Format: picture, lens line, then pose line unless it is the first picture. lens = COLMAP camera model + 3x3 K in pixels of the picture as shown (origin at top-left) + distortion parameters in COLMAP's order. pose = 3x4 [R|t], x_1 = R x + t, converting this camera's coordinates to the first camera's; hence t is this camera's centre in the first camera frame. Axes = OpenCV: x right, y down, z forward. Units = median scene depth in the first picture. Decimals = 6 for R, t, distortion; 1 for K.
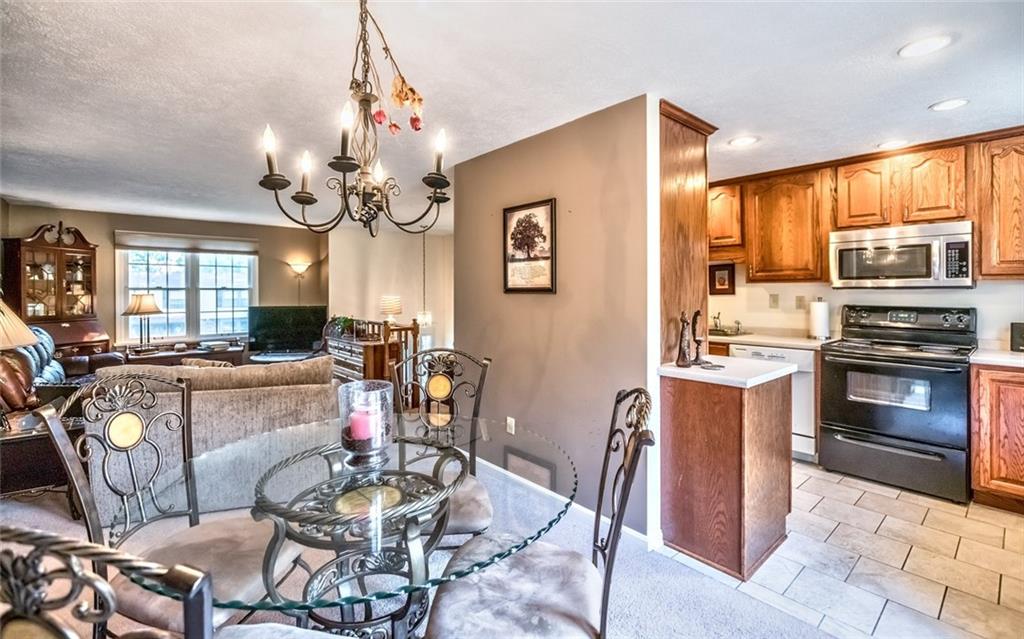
lens RADIAL K [[450.5, 0, 510.8], [0, 450.5, 292.0], [0, 0, 1]] dist [-0.000265, 0.001094]
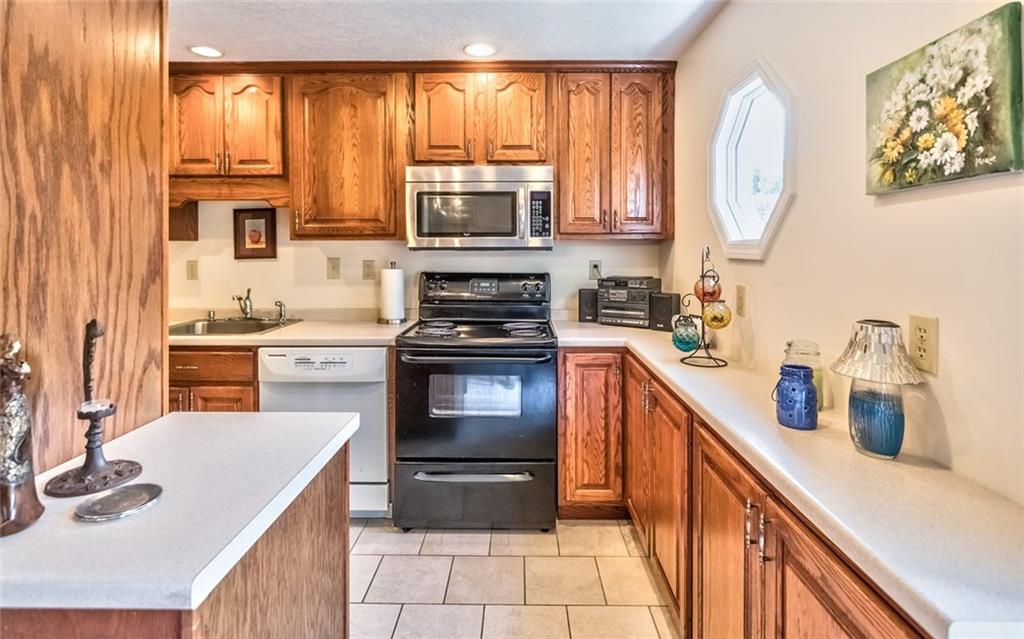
lens RADIAL K [[511.2, 0, 510.2], [0, 511.2, 248.2], [0, 0, 1]] dist [-0.002073, 0.001136]
pose [[0.669997, 0.001269, 0.742363, 0.254263], [0.001299, 0.999995, -0.002882, -0.007605], [-0.742363, 0.002895, 0.669992, 0.386988]]
